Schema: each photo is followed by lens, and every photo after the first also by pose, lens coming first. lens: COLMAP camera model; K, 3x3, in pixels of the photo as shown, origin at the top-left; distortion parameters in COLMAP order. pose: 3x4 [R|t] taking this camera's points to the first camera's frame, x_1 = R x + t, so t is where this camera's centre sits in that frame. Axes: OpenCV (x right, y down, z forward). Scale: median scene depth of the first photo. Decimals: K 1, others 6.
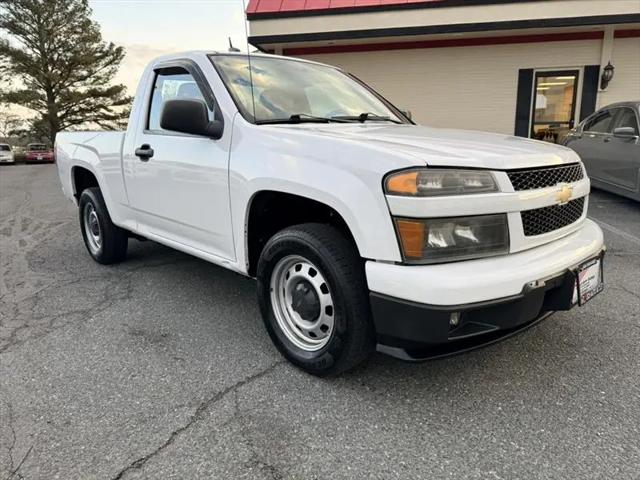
lens RADIAL K [[456.2, 0, 320.0], [0, 456.2, 240.0], [0, 0, 1]] dist [0.057972, -0.077775]
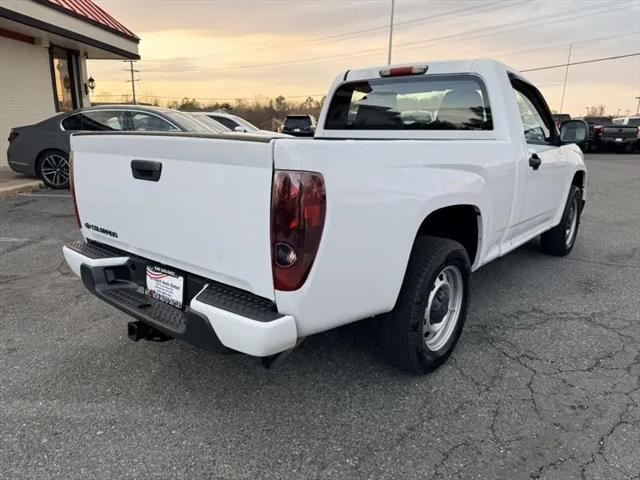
lens RADIAL K [[469.6, 0, 320.0], [0, 469.6, 240.0], [0, 0, 1]] dist [0.035304, -0.008197]
pose [[-0.149786, -0.212717, 0.965565, -0.402014], [0.211166, 0.947167, 0.241422, -0.111388], [-0.965905, 0.240056, -0.096954, 0.470140]]
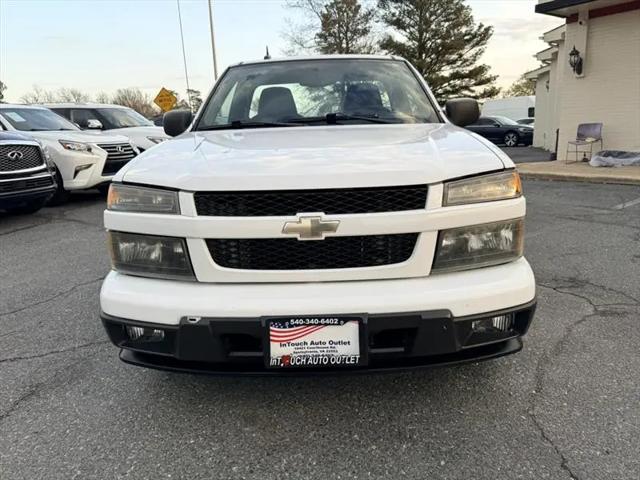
lens RADIAL K [[456.1, 0, 311.6], [0, 456.1, 230.7], [0, 0, 1]] dist [0.056685, -0.082076]
pose [[0.717667, 0.143419, -0.681458, 0.200598], [-0.125505, 0.989177, 0.076008, -0.028813], [0.684984, 0.030978, 0.727899, 0.081856]]
